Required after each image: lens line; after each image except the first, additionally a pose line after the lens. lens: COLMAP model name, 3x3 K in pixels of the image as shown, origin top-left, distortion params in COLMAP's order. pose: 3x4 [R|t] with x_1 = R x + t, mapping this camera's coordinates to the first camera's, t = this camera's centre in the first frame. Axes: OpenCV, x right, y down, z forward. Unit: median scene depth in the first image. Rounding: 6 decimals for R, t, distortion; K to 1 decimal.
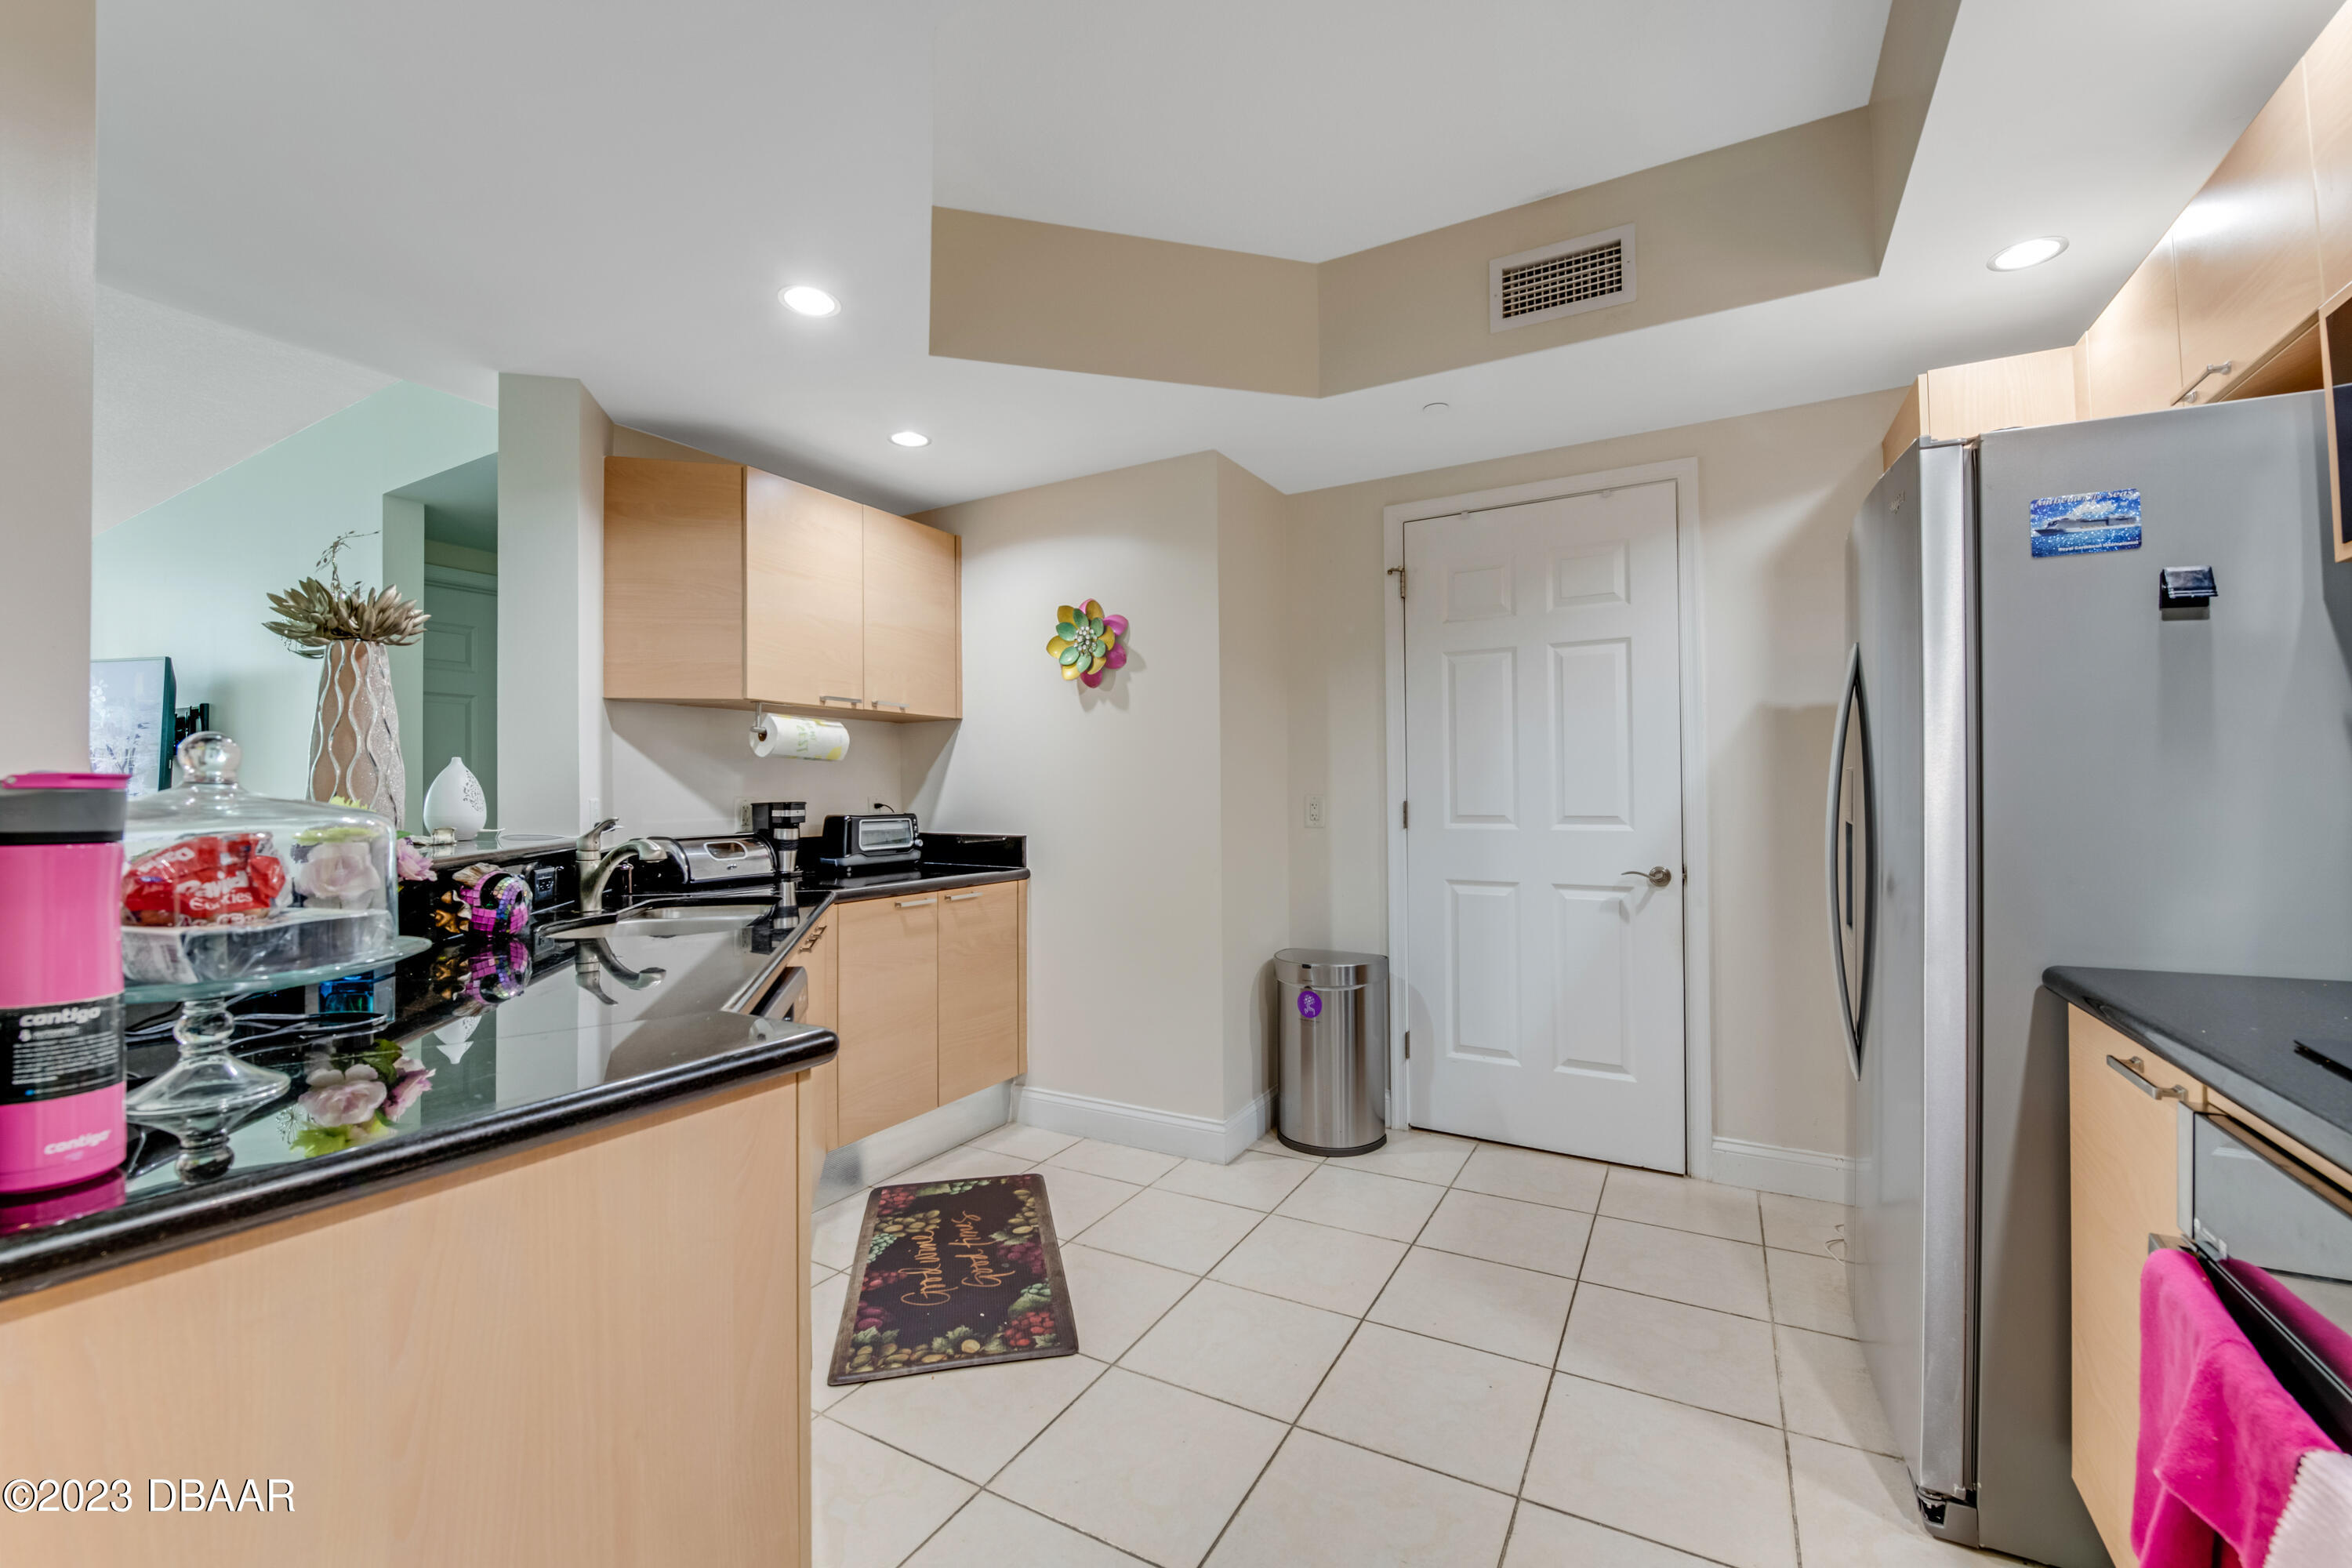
lens RADIAL K [[929.5, 0, 1175.2], [0, 929.5, 778.6], [0, 0, 1]] dist [-0.000053, -0.004236]
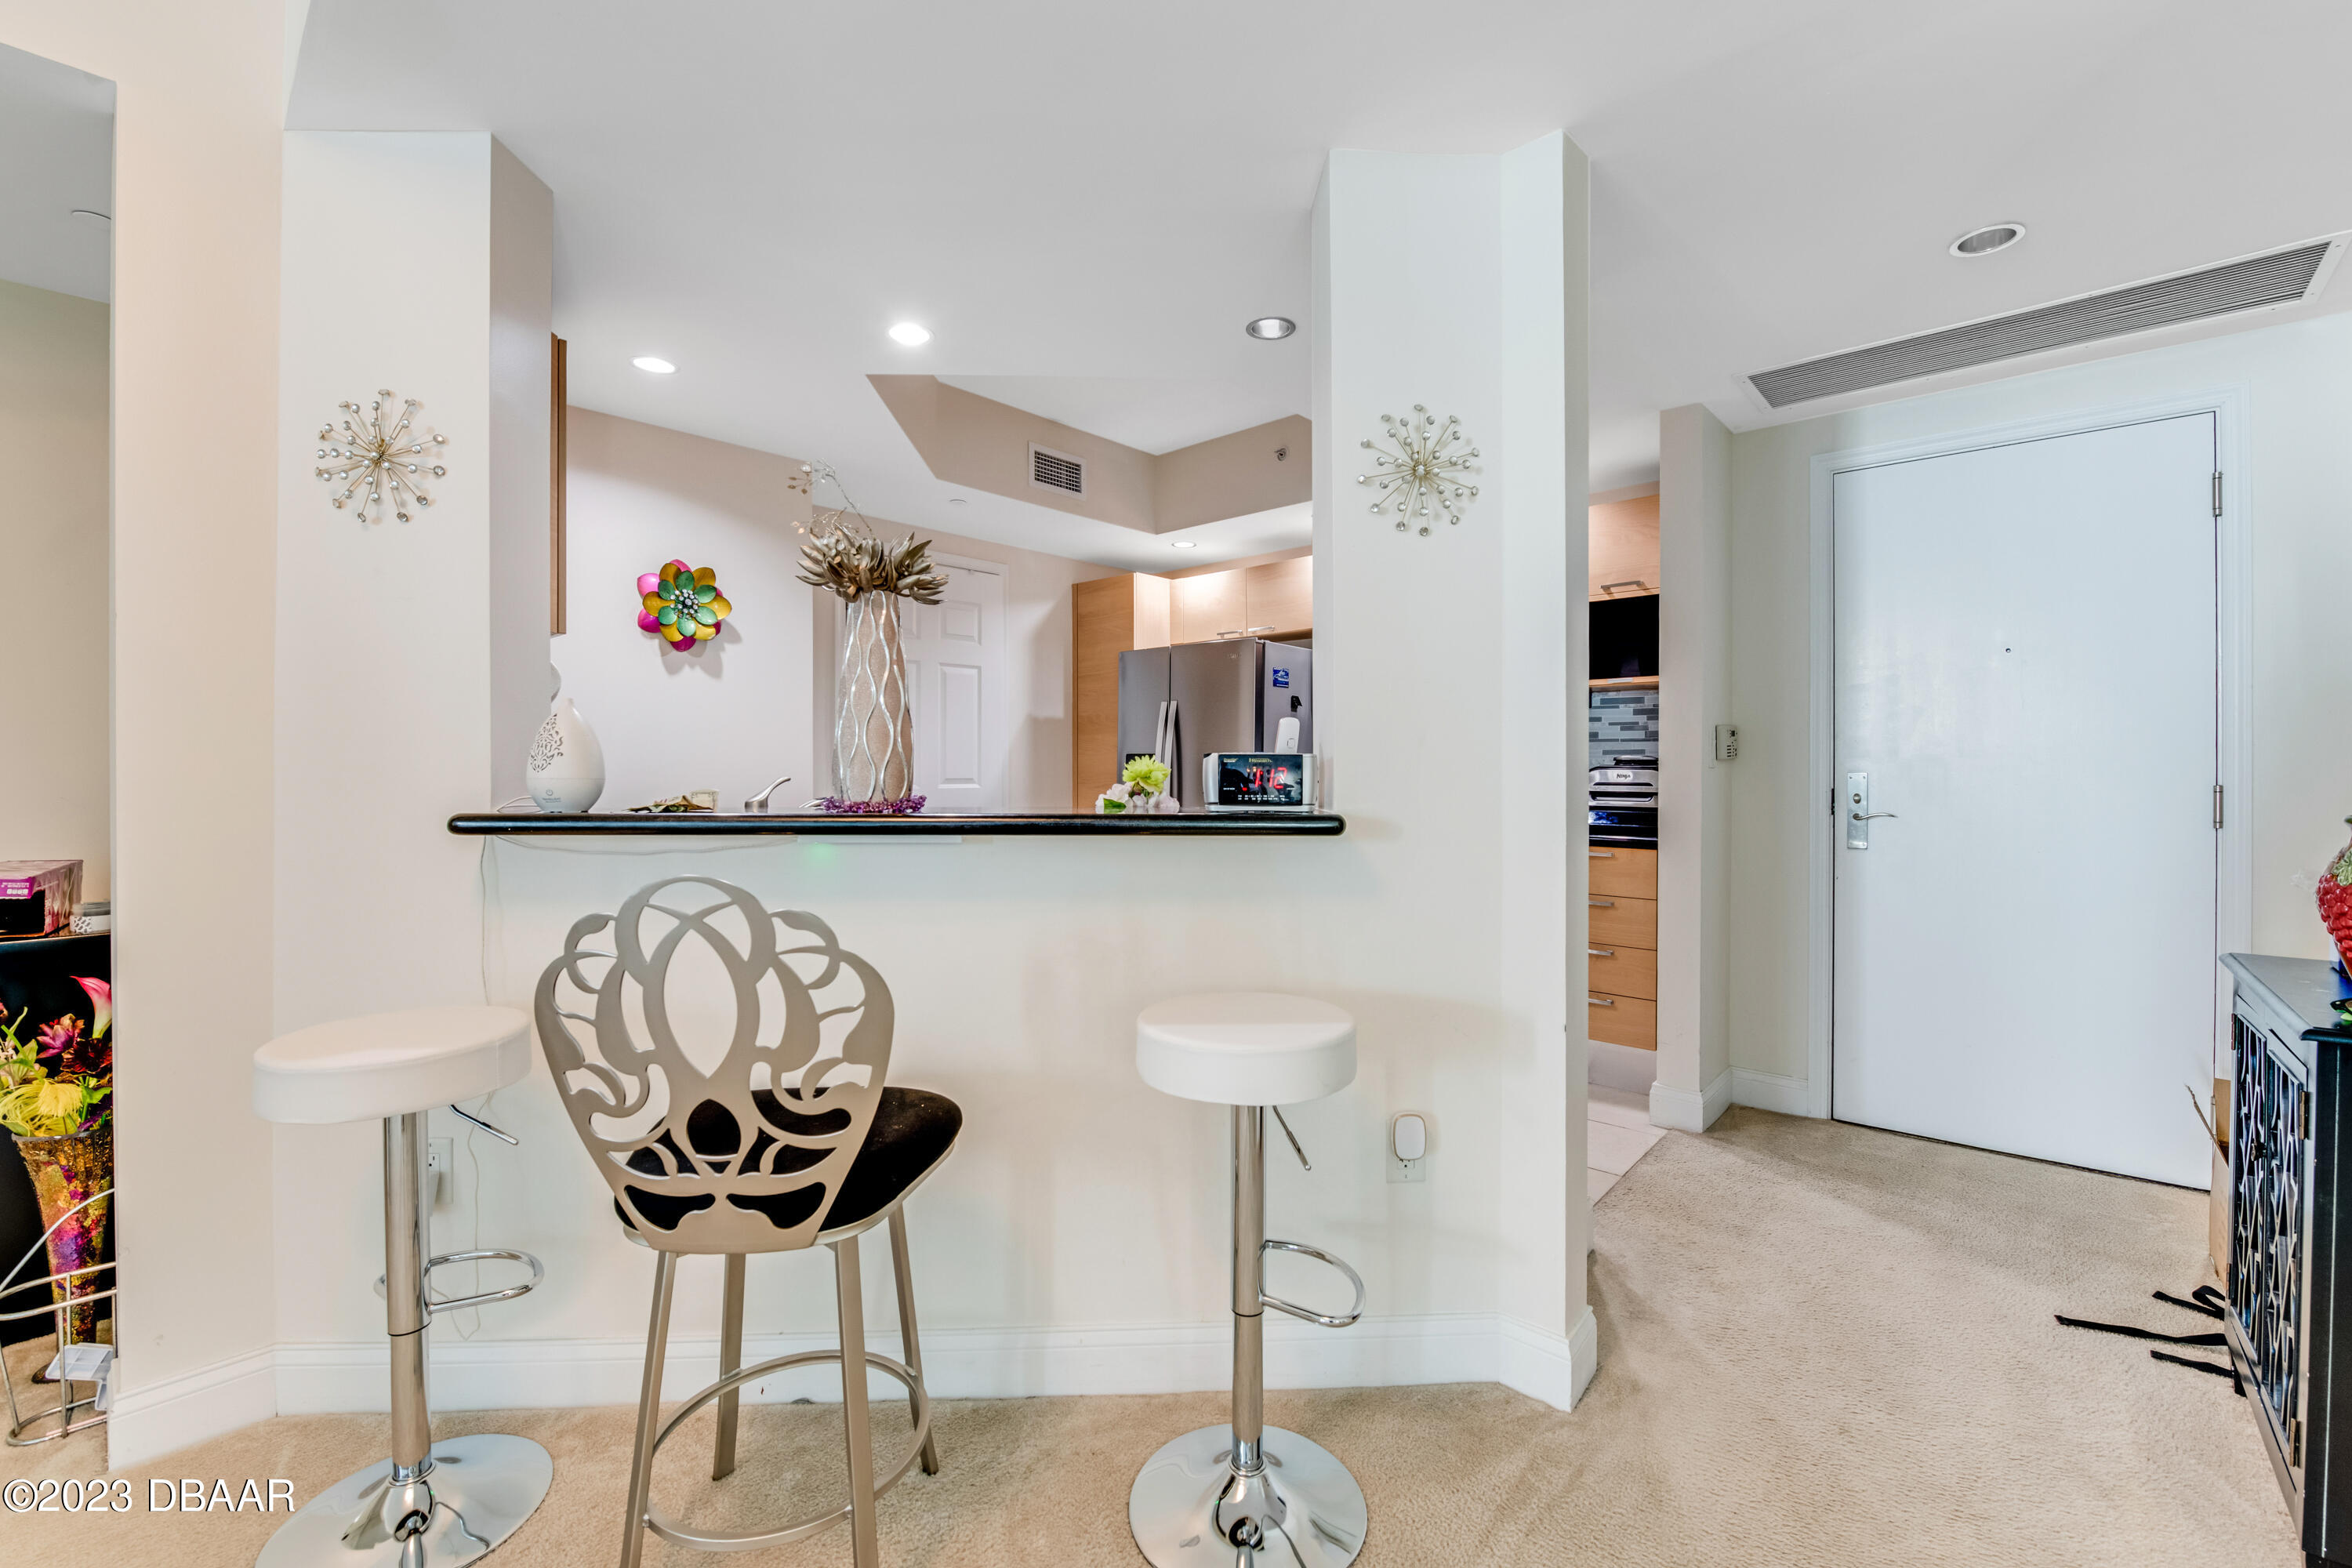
lens RADIAL K [[987.7, 0, 1192.4], [0, 987.7, 772.8], [0, 0, 1]] dist [0.020485, -0.017772]
pose [[0.216884, -0.001268, 0.976197, -1.093040], [-0.019995, 0.999784, 0.005741, 0.014947], [-0.975993, -0.020764, 0.216812, 0.265012]]
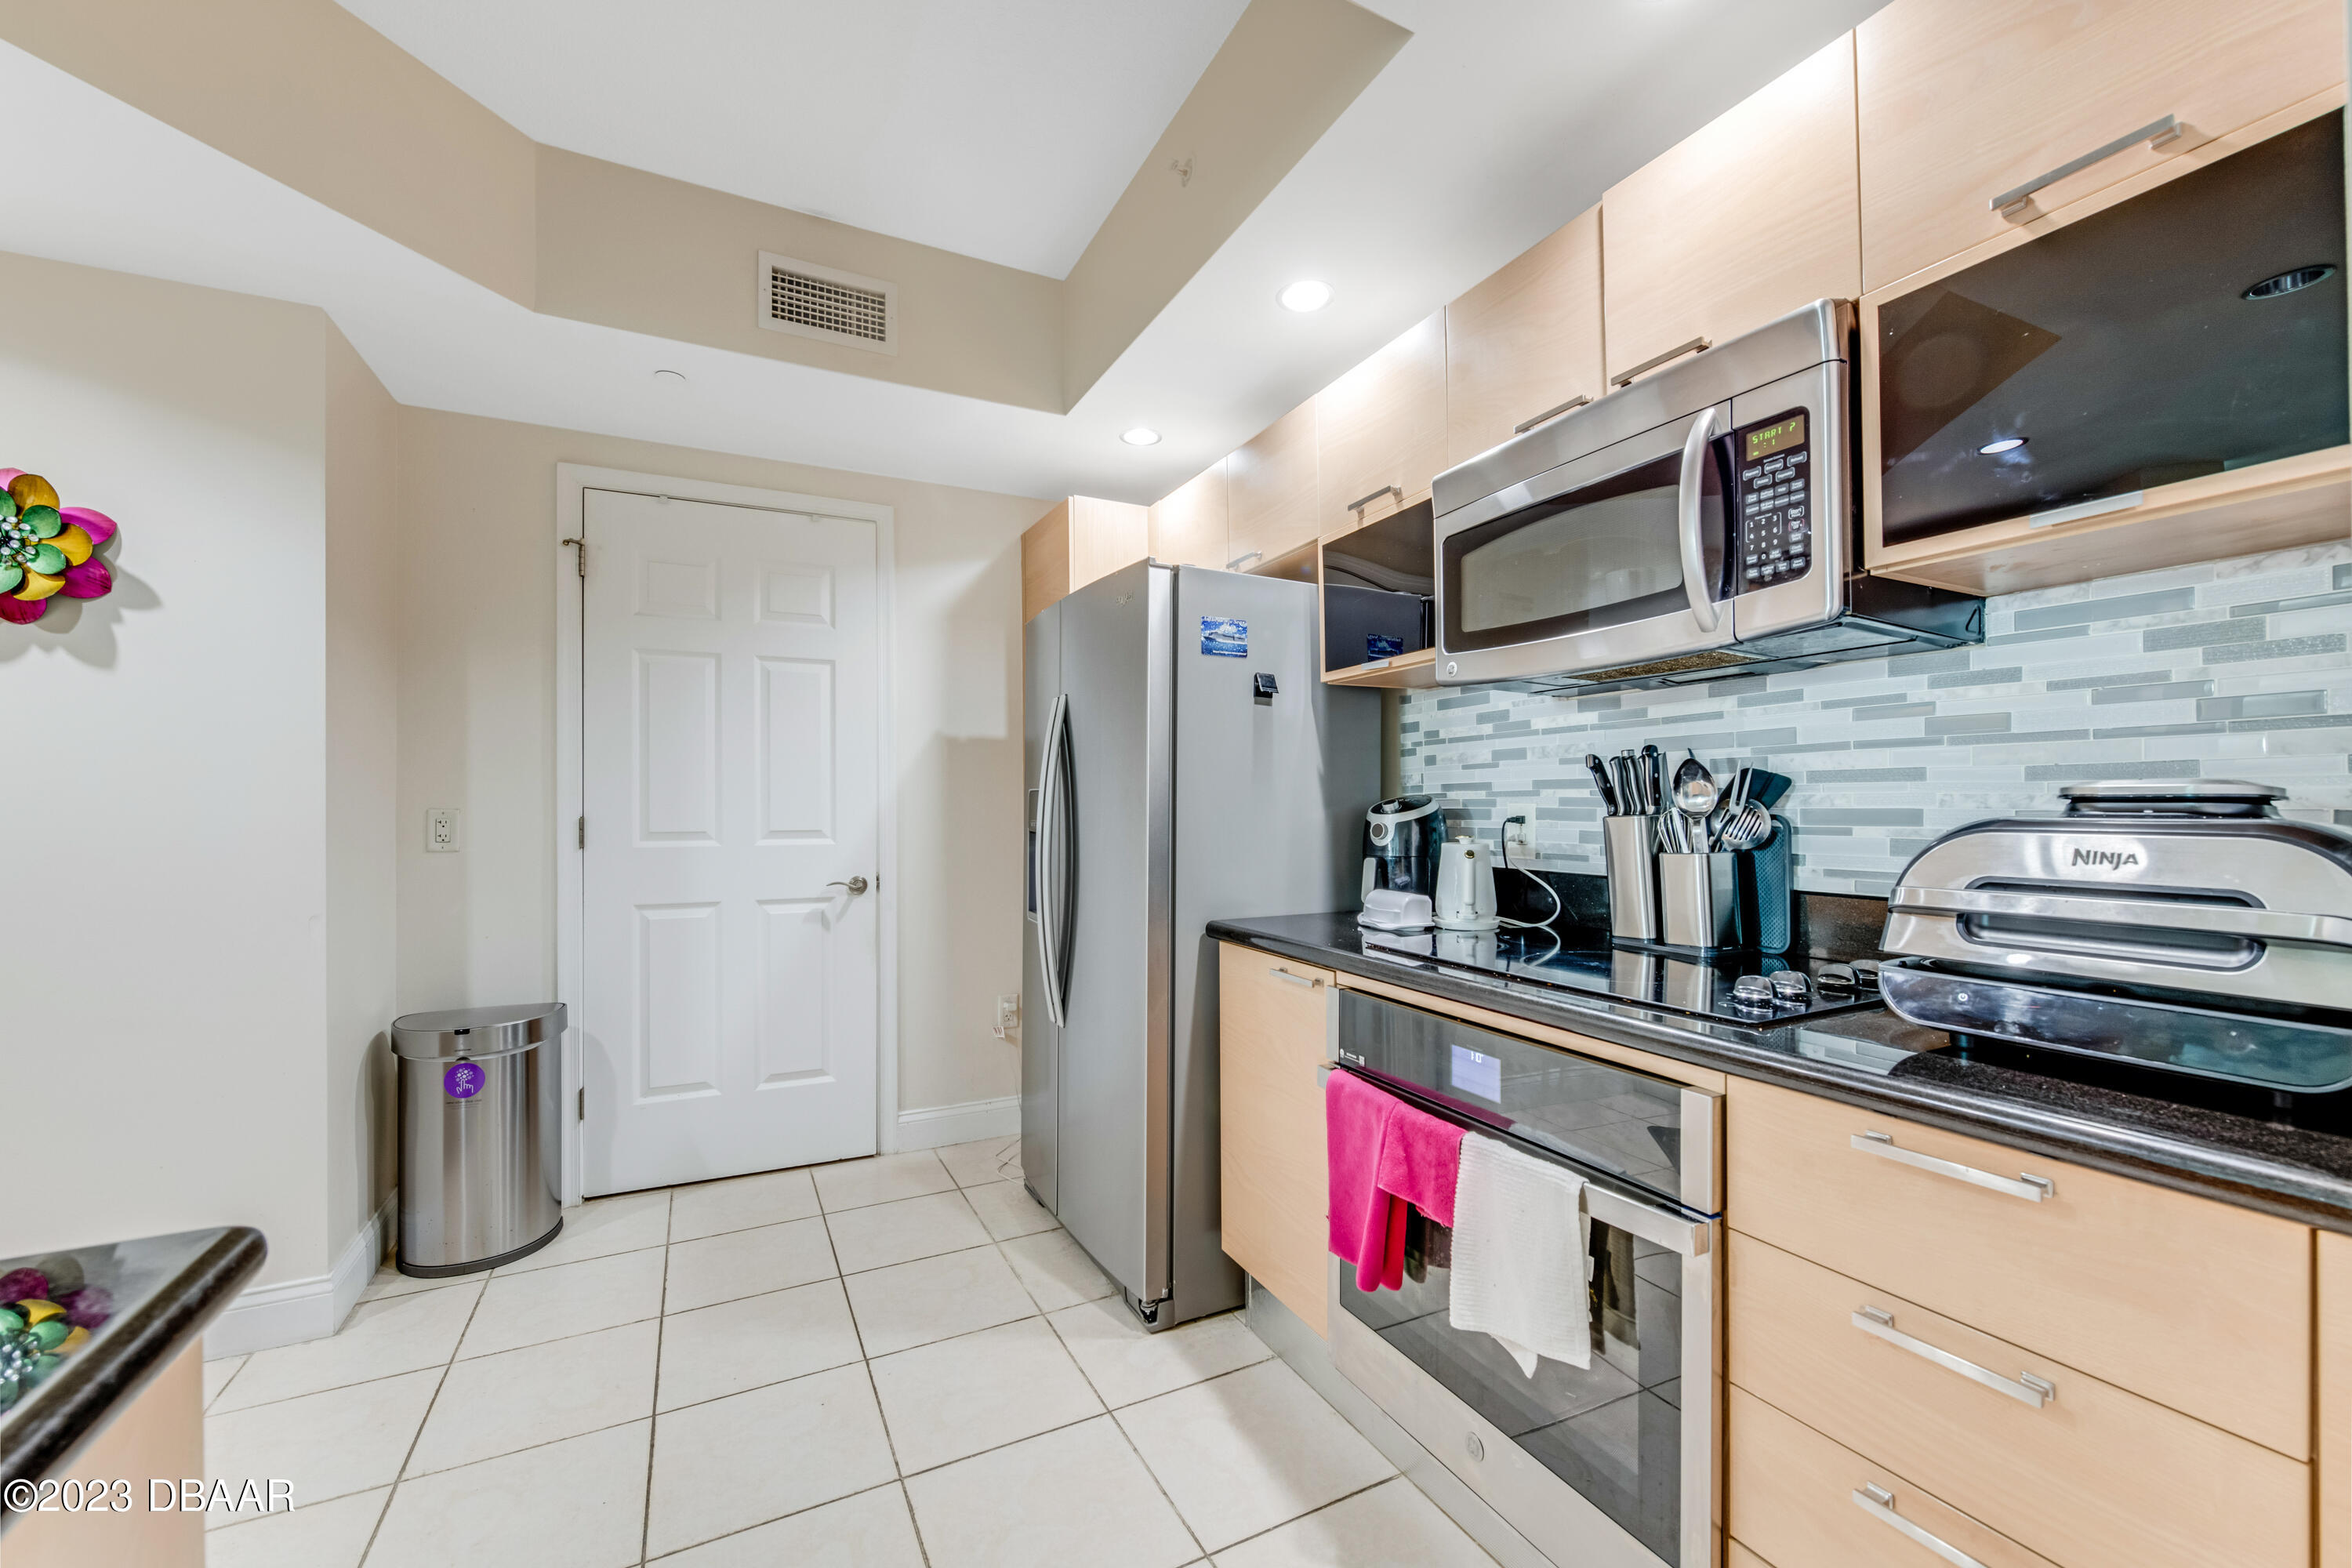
lens RADIAL K [[951.8, 0, 1156.8], [0, 951.8, 797.2], [0, 0, 1]] dist [-0.001670, -0.000384]
pose [[0.566527, 0.012767, 0.823944, -0.189208], [-0.016047, 0.999861, -0.004459, 0.002054], [-0.823887, -0.010696, 0.566653, 0.084739]]
